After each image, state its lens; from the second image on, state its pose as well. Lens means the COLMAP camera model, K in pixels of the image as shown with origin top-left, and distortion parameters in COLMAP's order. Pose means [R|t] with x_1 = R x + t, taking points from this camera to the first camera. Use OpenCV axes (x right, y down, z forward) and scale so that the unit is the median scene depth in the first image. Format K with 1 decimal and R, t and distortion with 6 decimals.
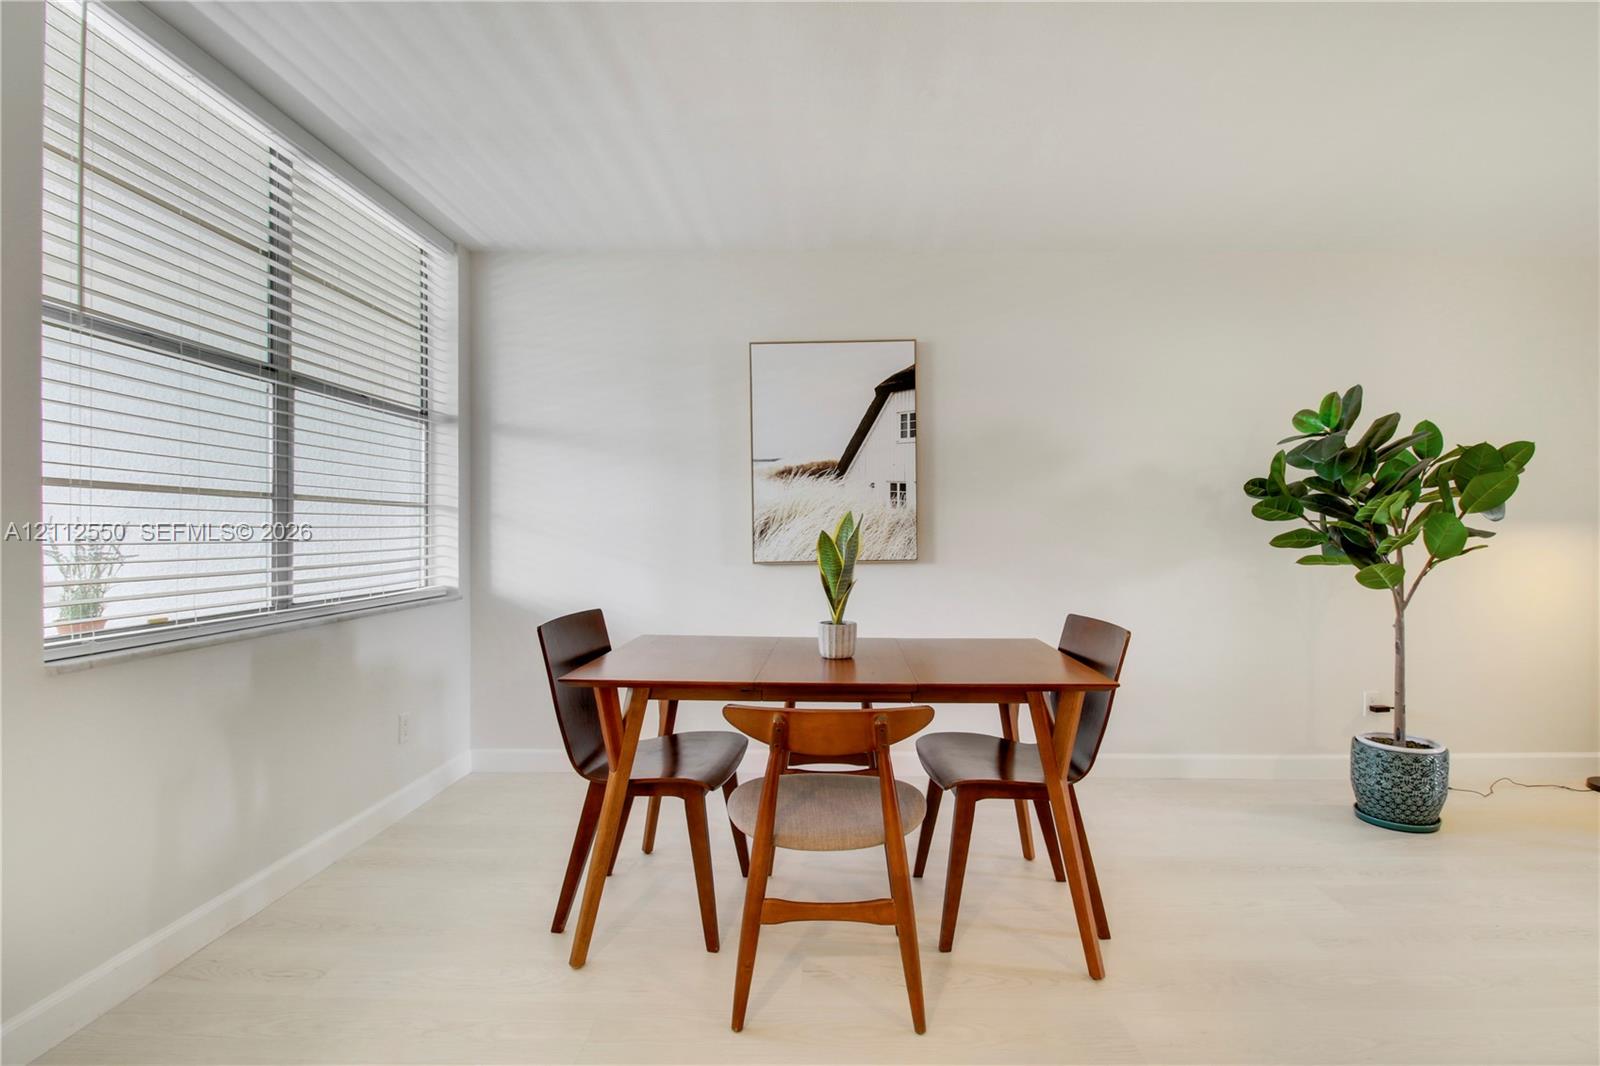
lens RADIAL K [[762.7, 0, 817.1], [0, 762.7, 536.2], [0, 0, 1]] dist [0.000355, -0.006598]
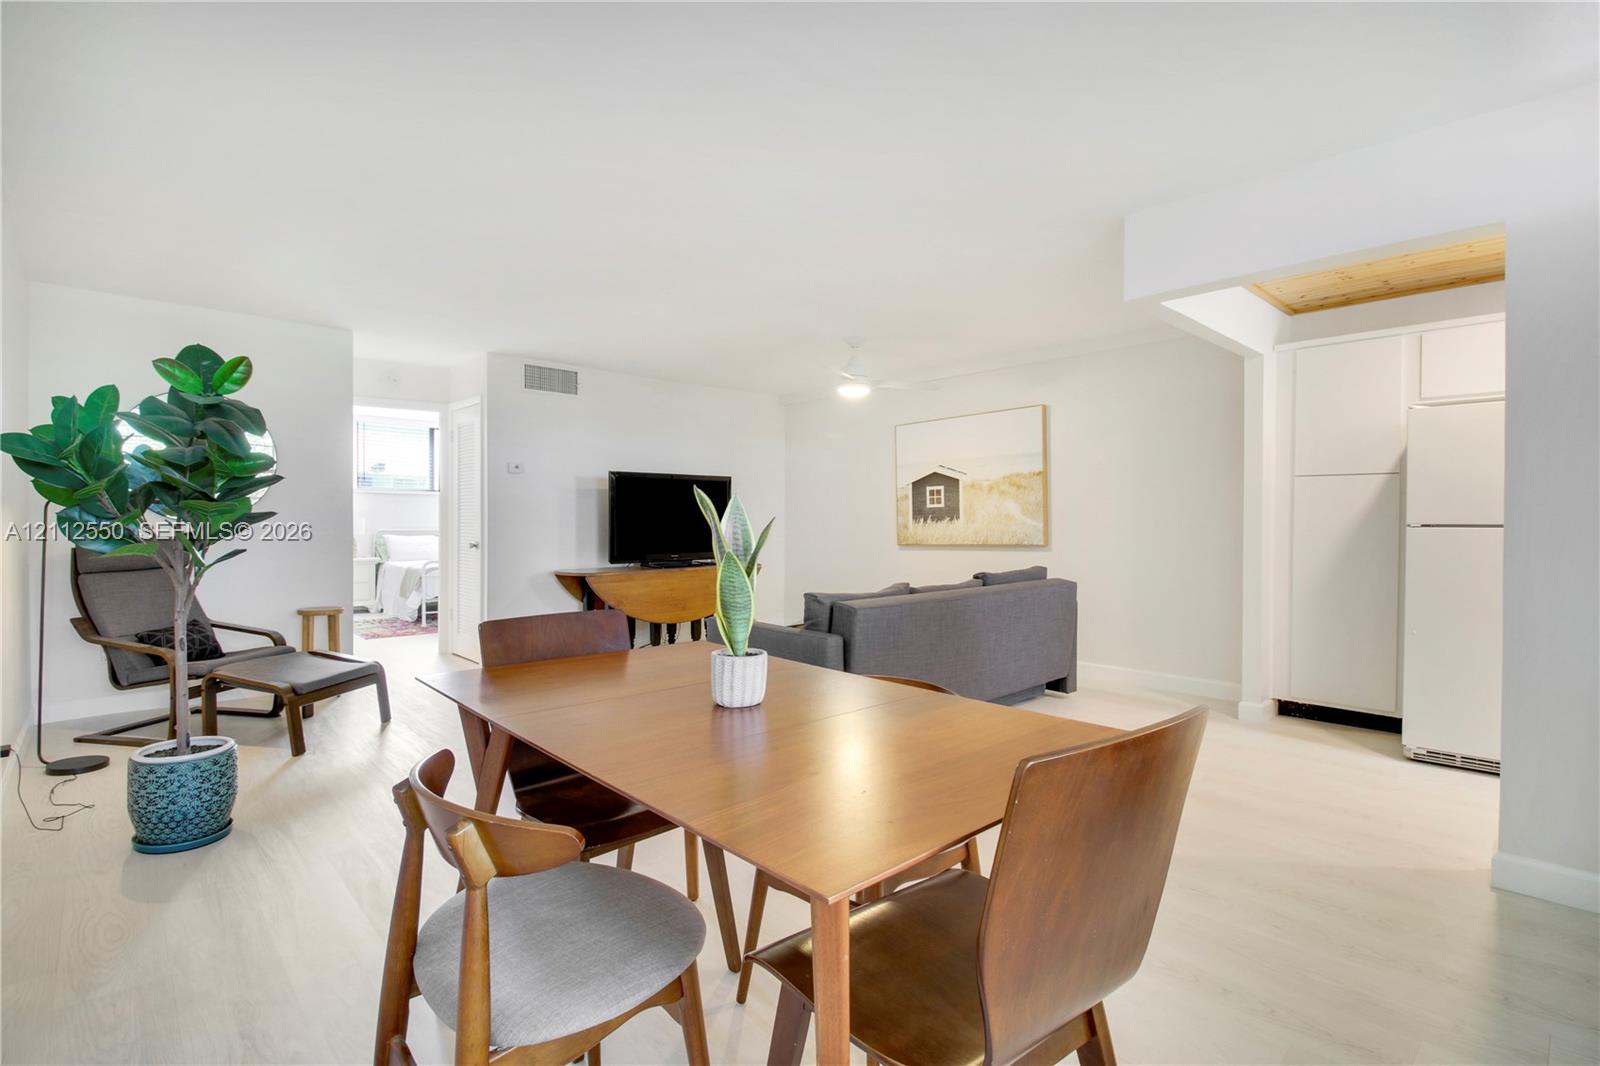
lens RADIAL K [[762.7, 0, 794.0], [0, 762.7, 520.8], [0, 0, 1]] dist [0.000355, -0.006598]
pose [[-0.699745, -0.003617, 0.714384, -0.322916], [-0.002219, 0.999993, 0.002890, 0.000304], [-0.714389, 0.000437, -0.699748, 1.010693]]
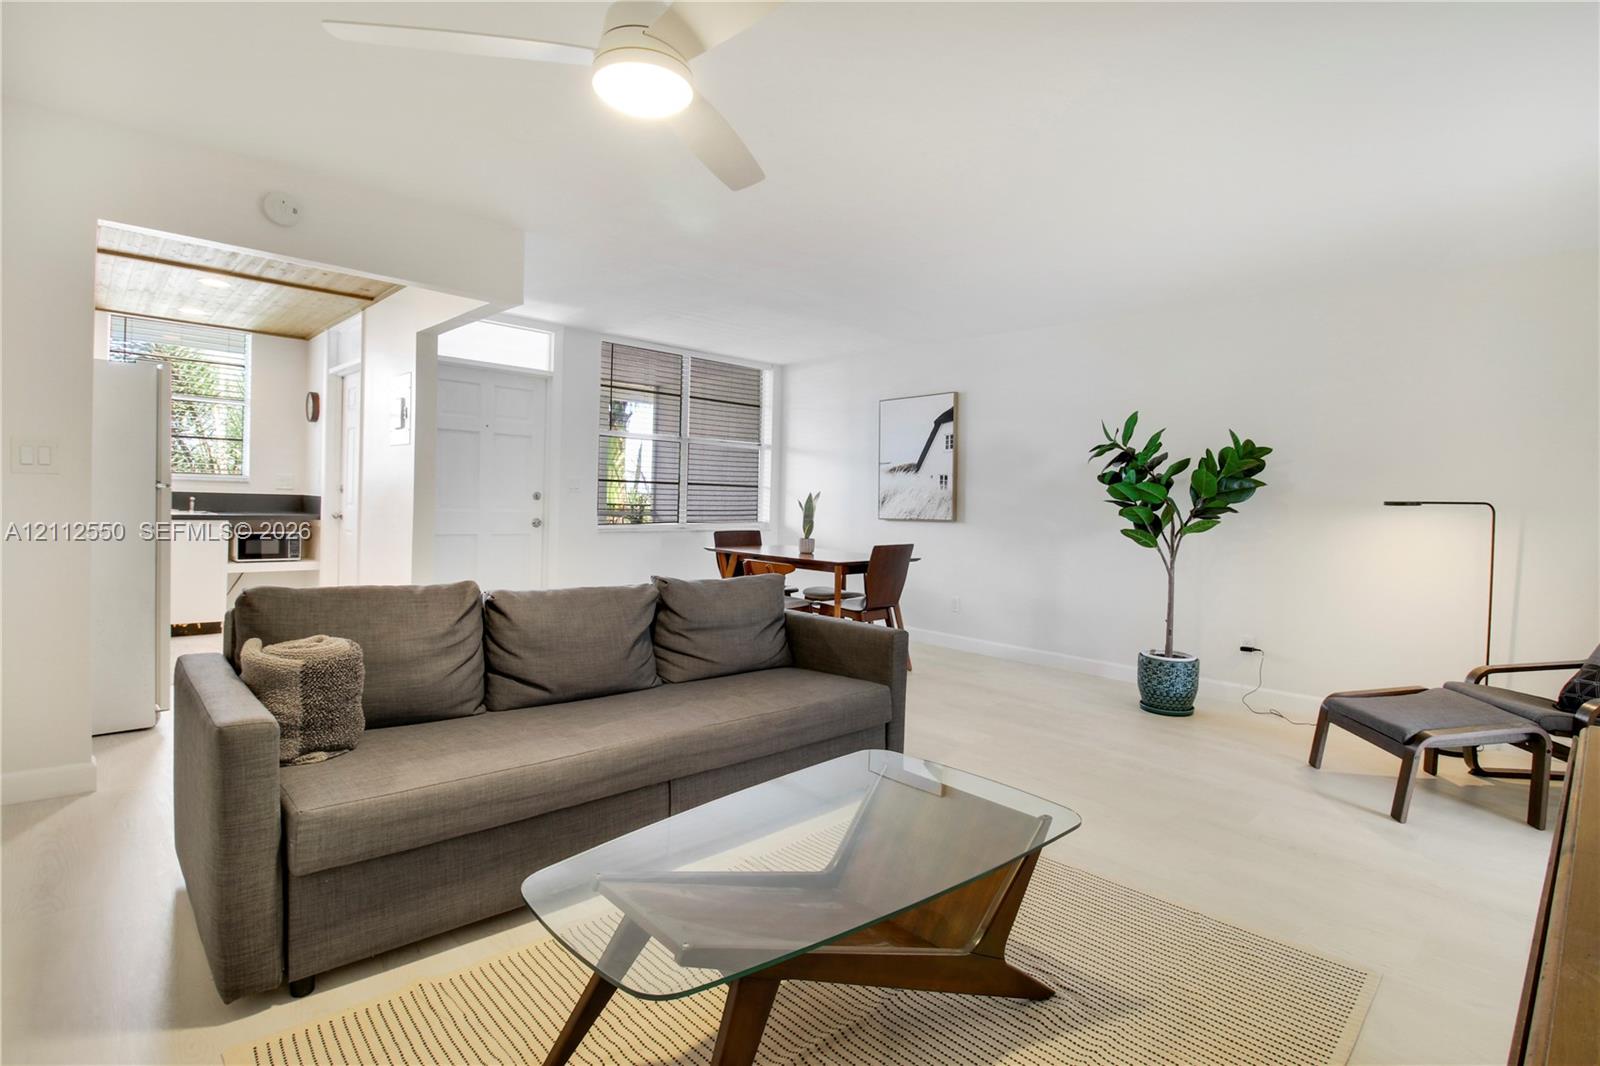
lens RADIAL K [[762.7, 0, 817.5], [0, 762.7, 530.8], [0, 0, 1]] dist [0.000355, -0.006598]
pose [[0.719358, 0.046161, -0.693104, 1.170259], [-0.030787, 0.998928, 0.034575, 0.005405], [0.693957, -0.003533, 0.720008, -0.474312]]
